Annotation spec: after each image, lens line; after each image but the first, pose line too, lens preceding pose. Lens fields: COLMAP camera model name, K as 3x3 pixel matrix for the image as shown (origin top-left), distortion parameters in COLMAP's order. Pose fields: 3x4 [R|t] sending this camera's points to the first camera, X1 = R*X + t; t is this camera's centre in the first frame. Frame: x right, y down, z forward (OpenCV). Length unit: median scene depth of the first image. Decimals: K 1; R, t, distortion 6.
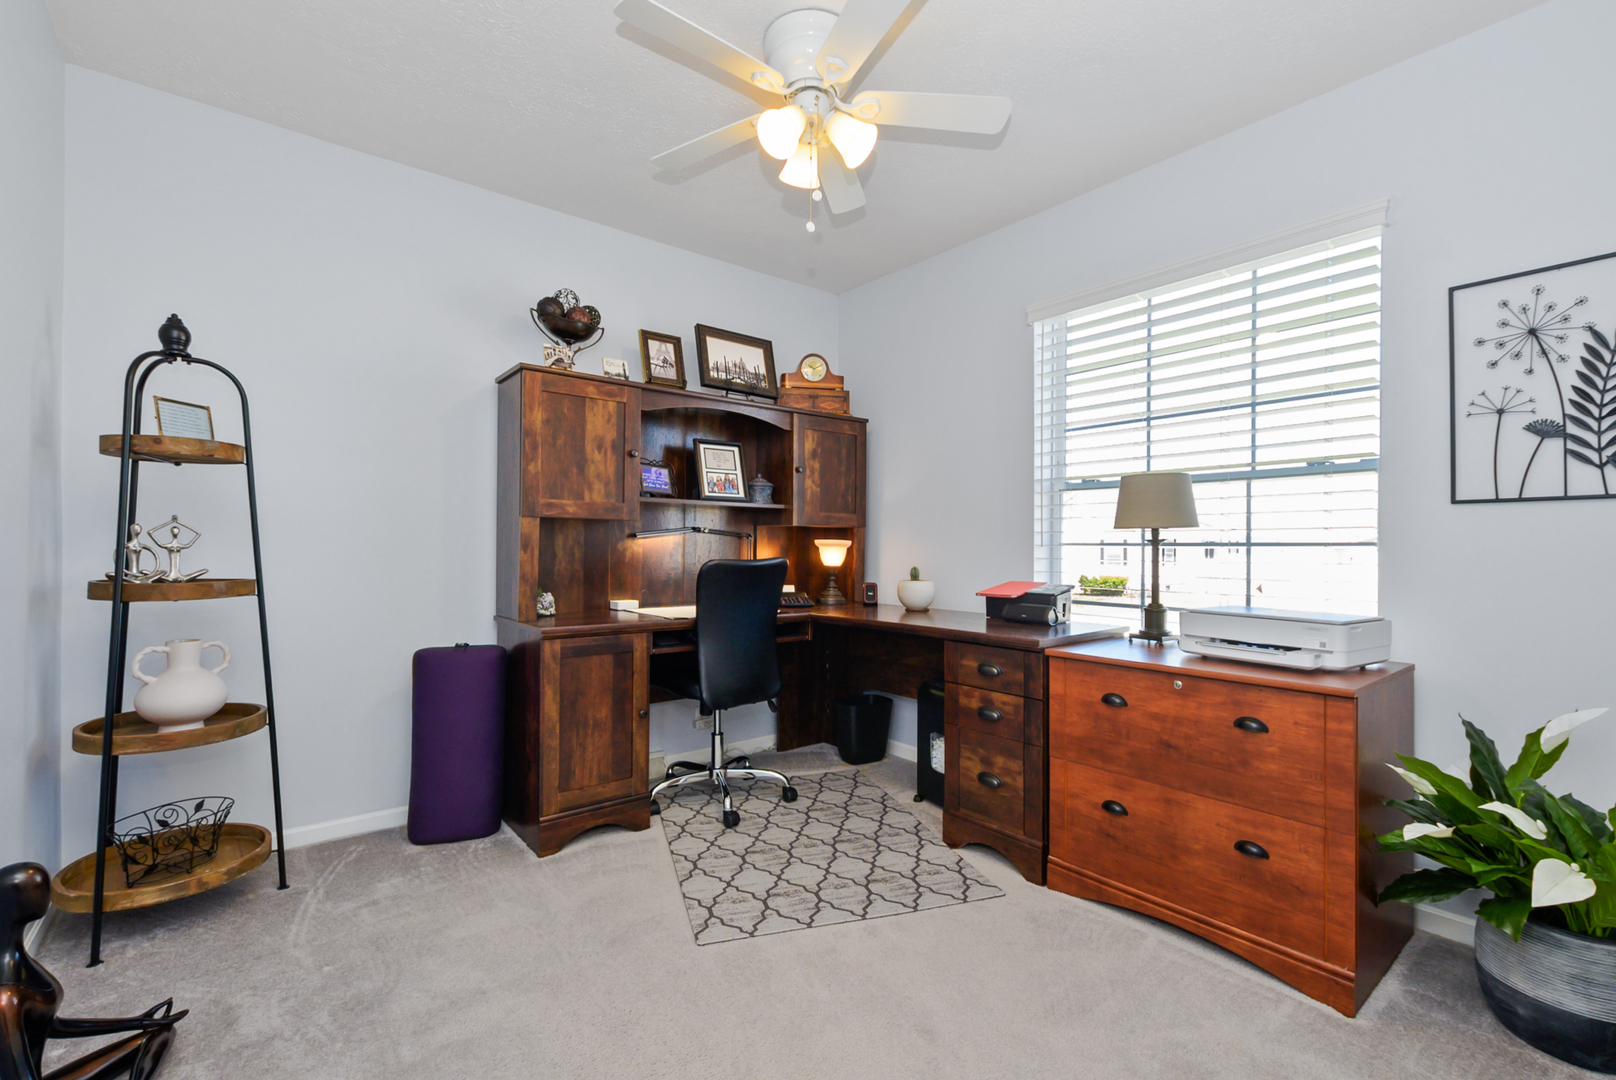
lens RADIAL K [[717.3, 0, 813.6], [0, 717.3, 533.7], [0, 0, 1]] dist [0.008525, -0.004630]
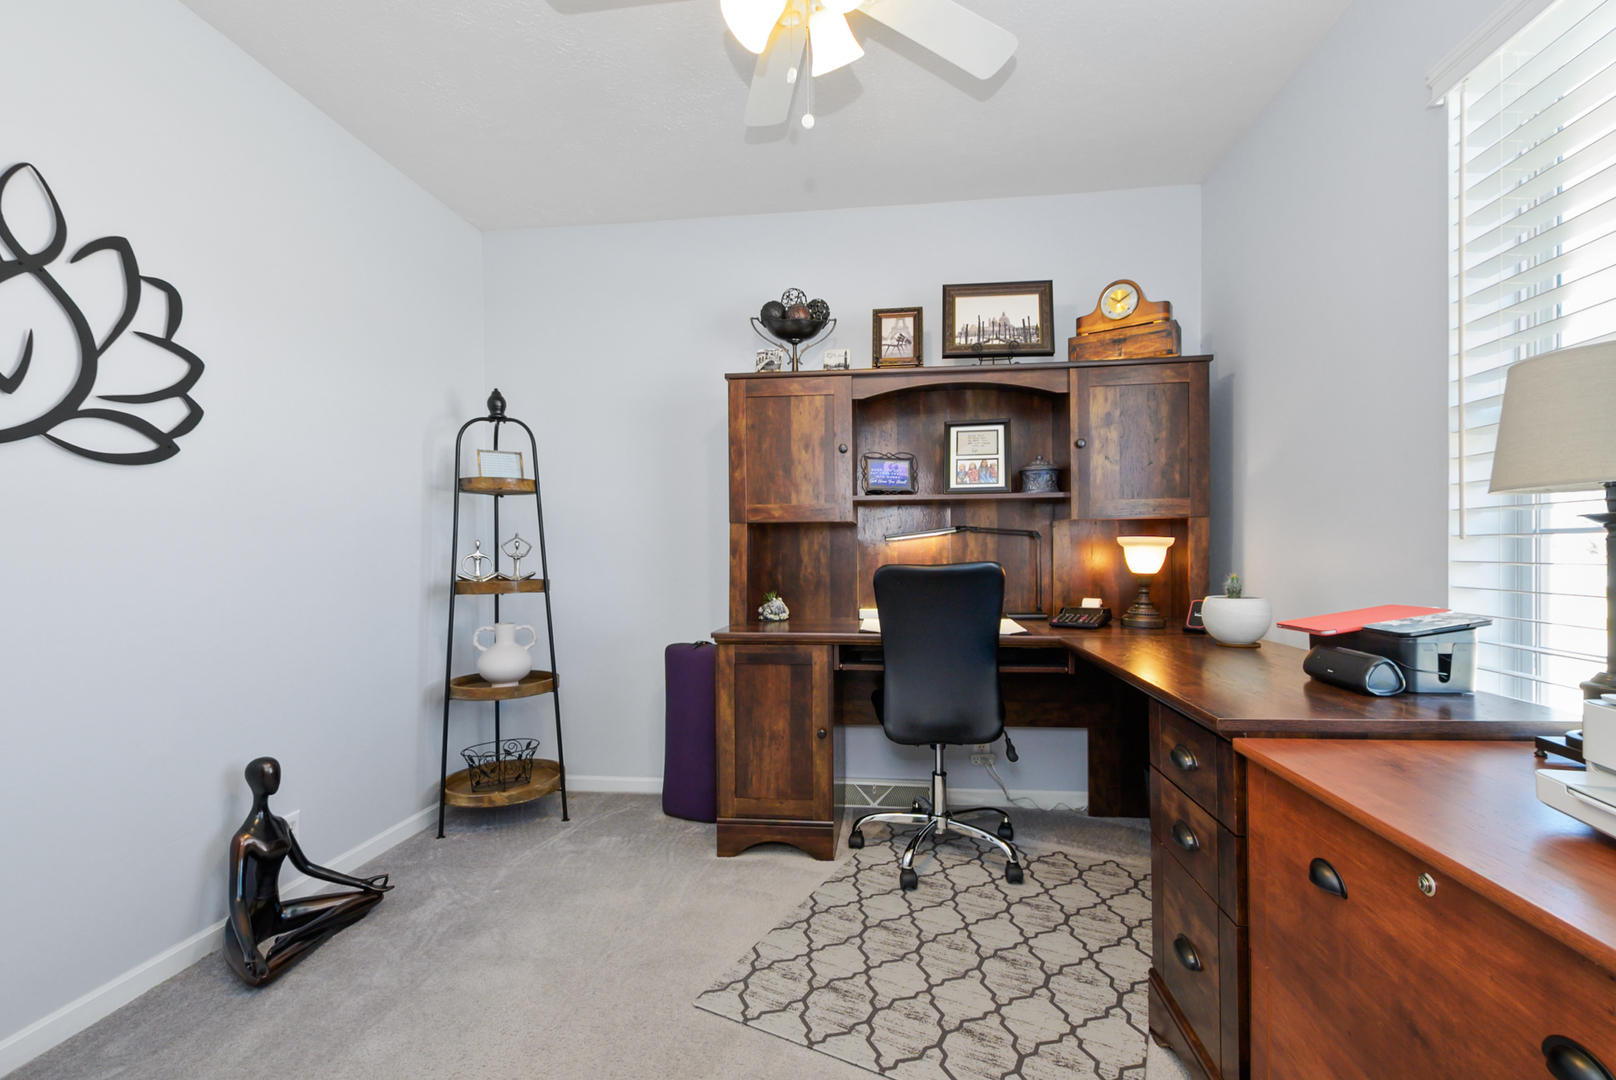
lens RADIAL K [[717.3, 0, 806.9], [0, 717.3, 552.0], [0, 0, 1]] dist [0.008525, -0.004630]
pose [[0.694997, -0.012697, -0.718901, 0.395313], [0.026859, 0.999605, 0.008312, 0.011674], [0.718511, -0.025086, 0.695063, 0.347320]]
